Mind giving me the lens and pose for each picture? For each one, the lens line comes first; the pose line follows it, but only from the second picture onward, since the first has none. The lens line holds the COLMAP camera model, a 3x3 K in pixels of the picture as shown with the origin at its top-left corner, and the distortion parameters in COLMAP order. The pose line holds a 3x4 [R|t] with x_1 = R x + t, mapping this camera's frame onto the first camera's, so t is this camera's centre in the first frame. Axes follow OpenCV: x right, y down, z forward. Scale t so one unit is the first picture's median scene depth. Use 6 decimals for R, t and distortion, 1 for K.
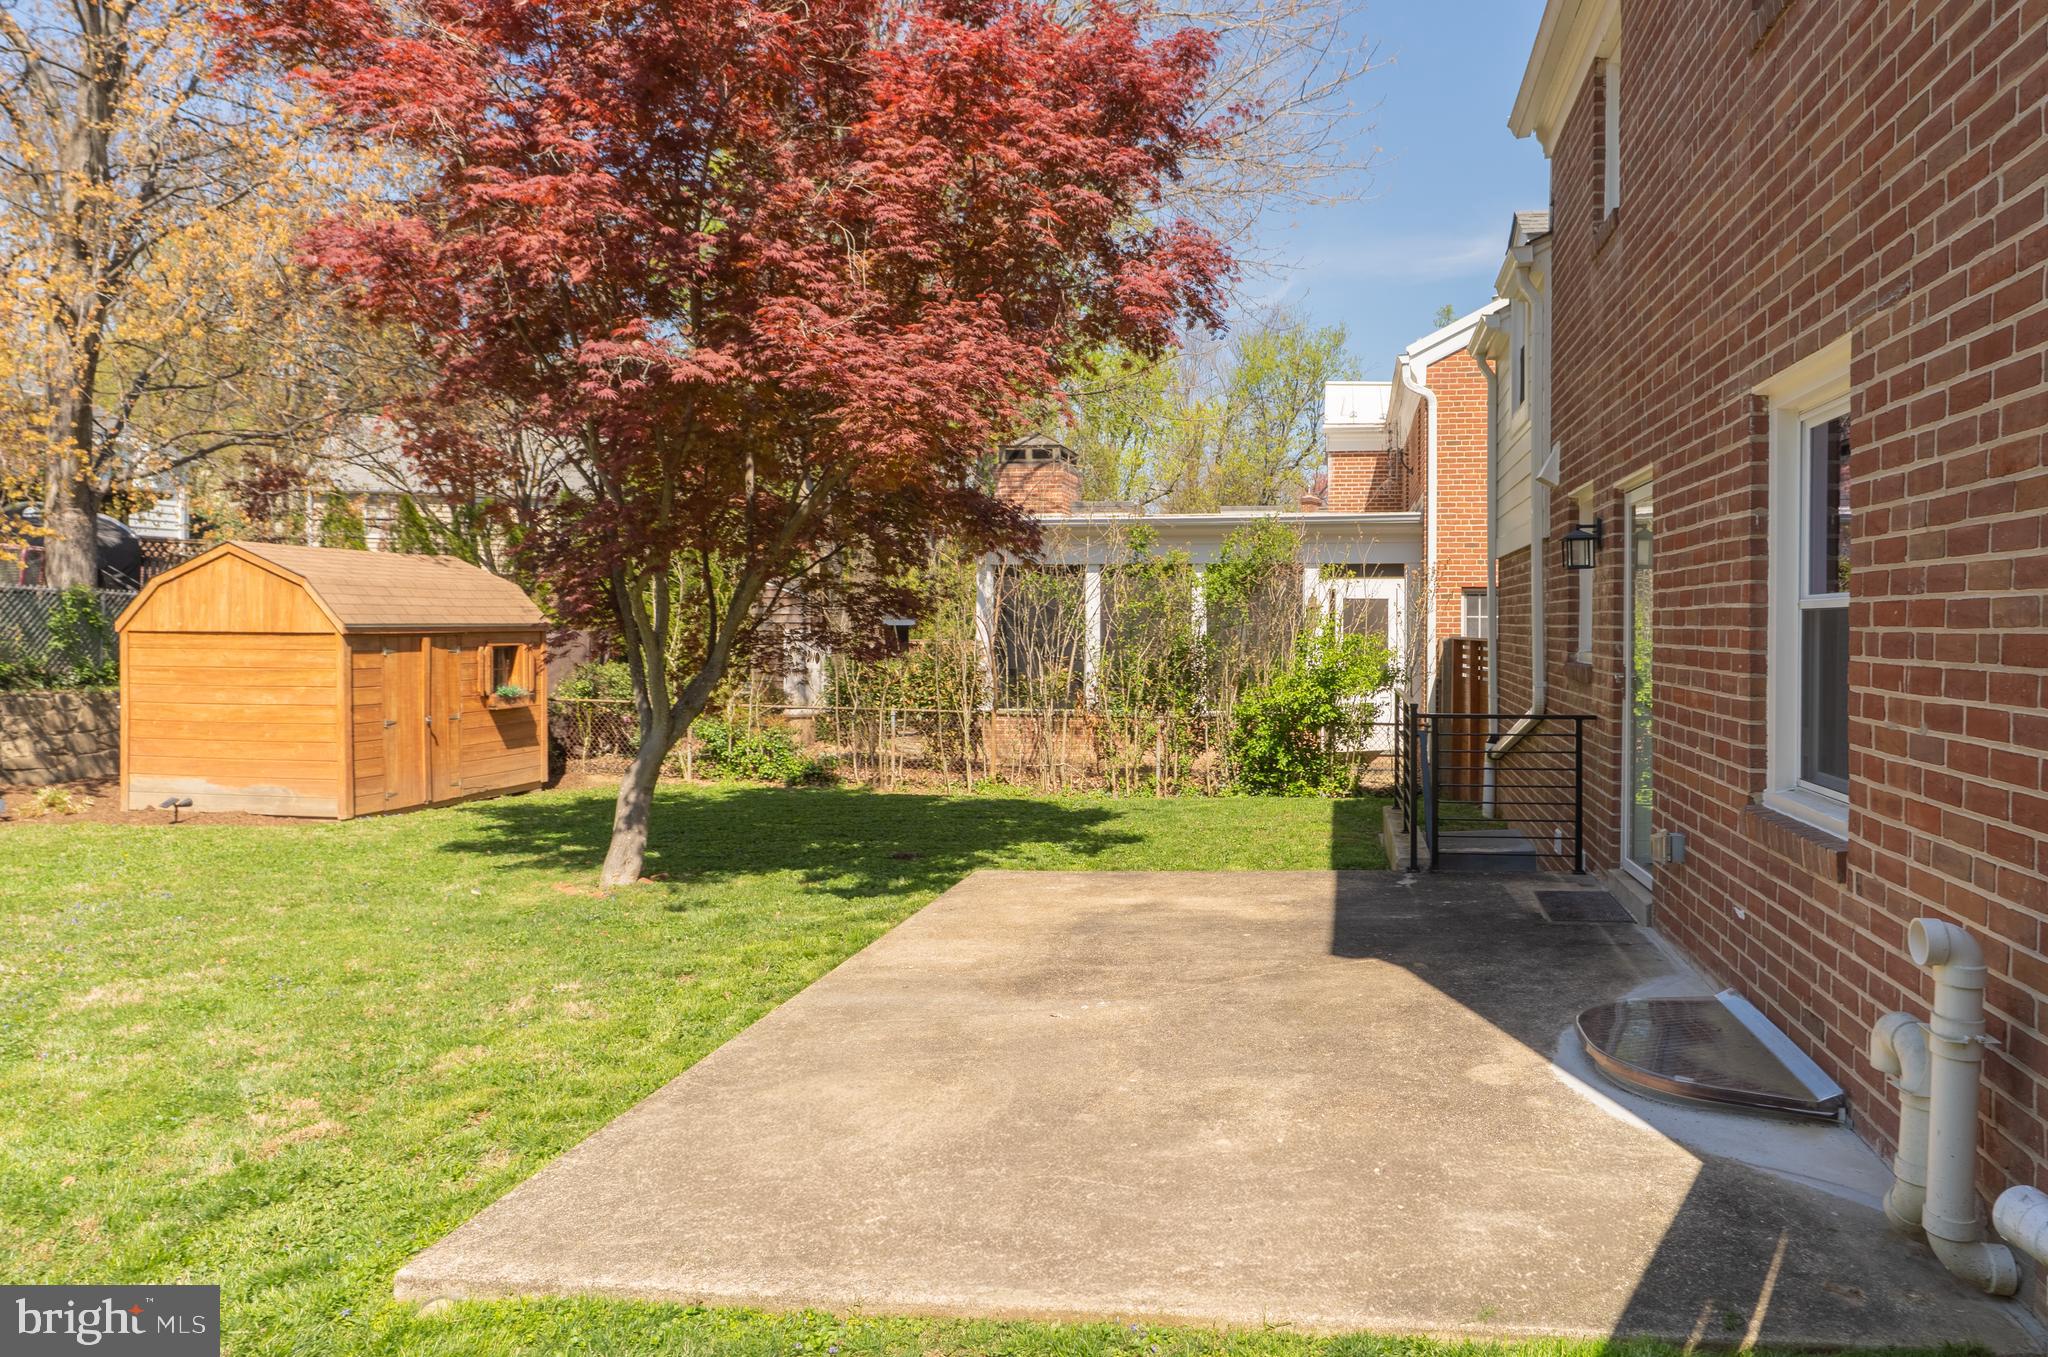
lens RADIAL K [[1263.0, 0, 1024.0], [0, 1263.0, 678.5], [0, 0, 1]] dist [0.000287, -0.000017]
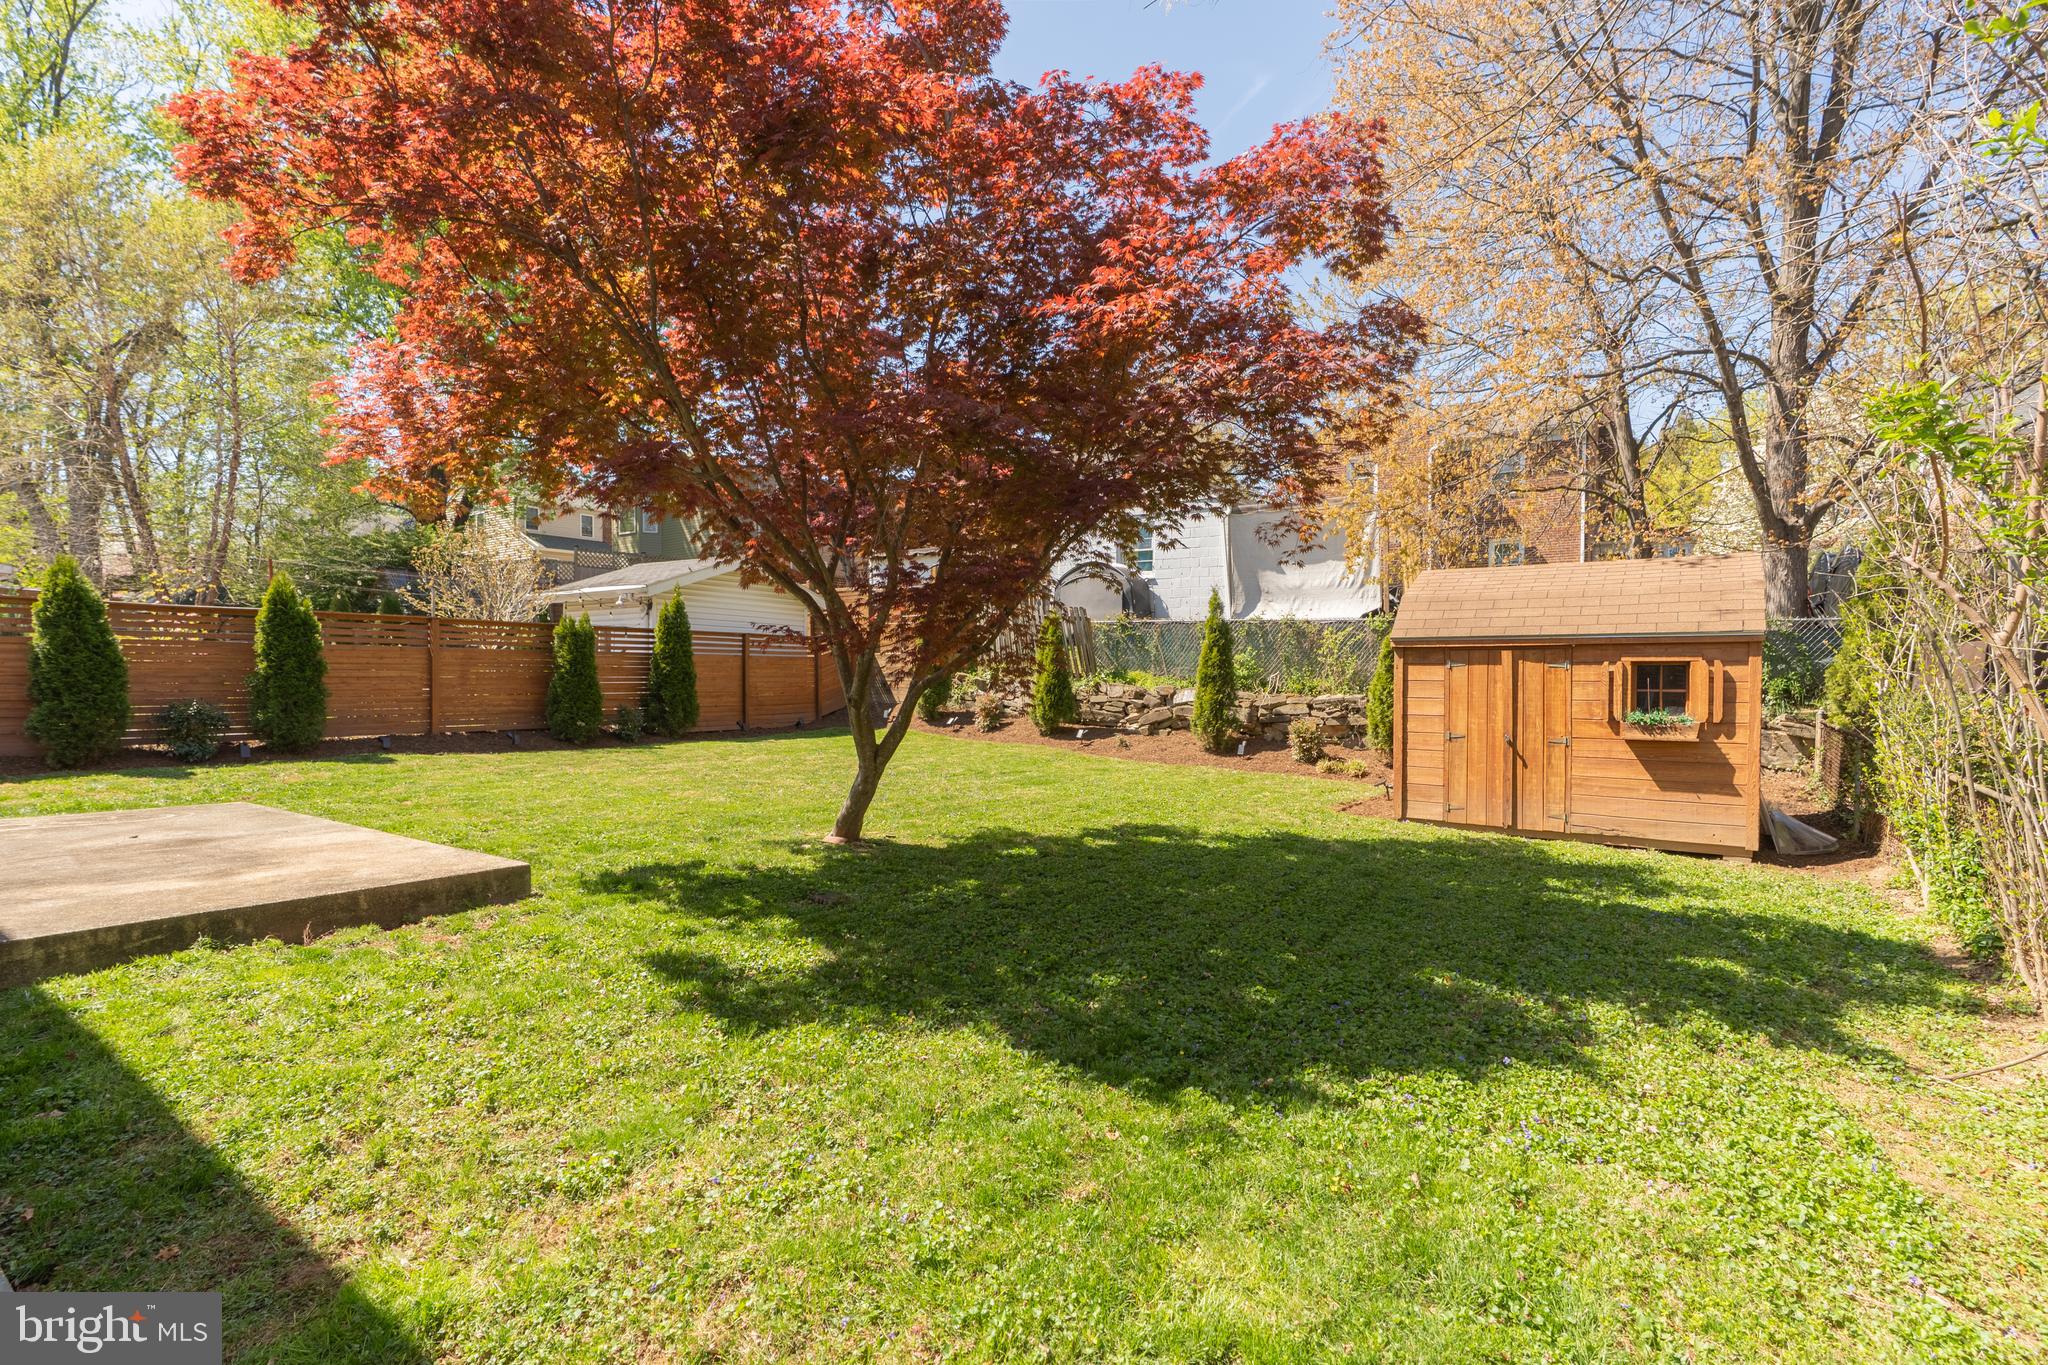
lens RADIAL K [[892.9, 0, 1035.3], [0, 892.9, 676.8], [0, 0, 1]] dist [0.002167, 0.000439]
pose [[-0.327086, 0.006119, -0.944975, 0.248052], [-0.039531, 0.999015, 0.020152, -0.011763], [0.944167, 0.043947, -0.326522, 0.824059]]
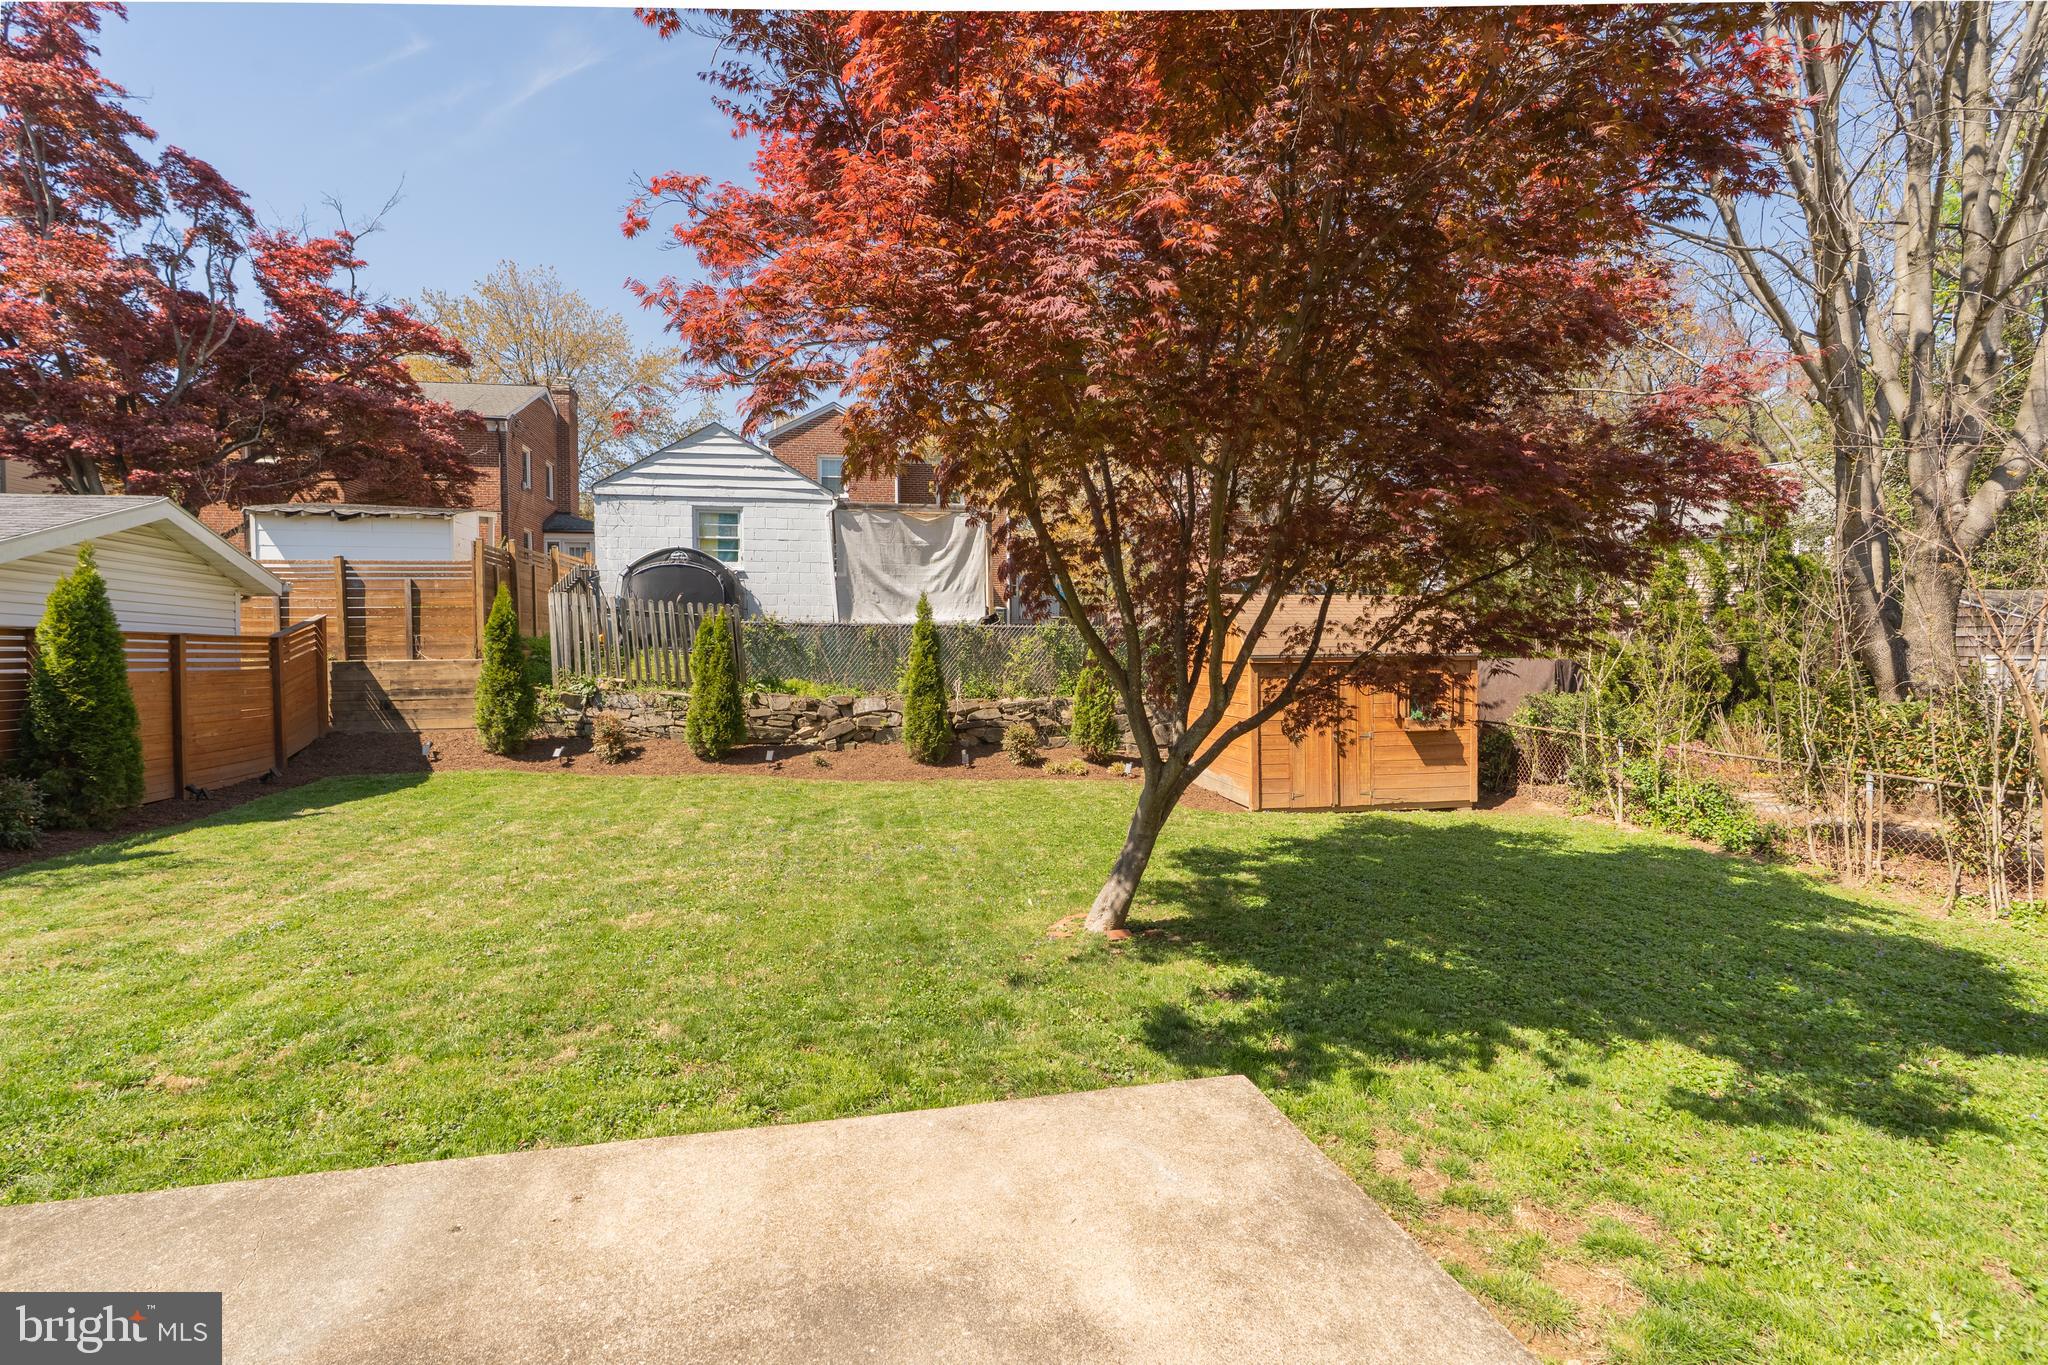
lens RADIAL K [[892.9, 0, 1035.3], [0, 892.9, 676.8], [0, 0, 1]] dist [0.002167, 0.000439]
pose [[0.407619, 0.019755, -0.912939, 0.161135], [-0.026603, 0.999599, 0.009753, -0.021531], [0.912765, 0.020311, 0.407981, 0.378801]]
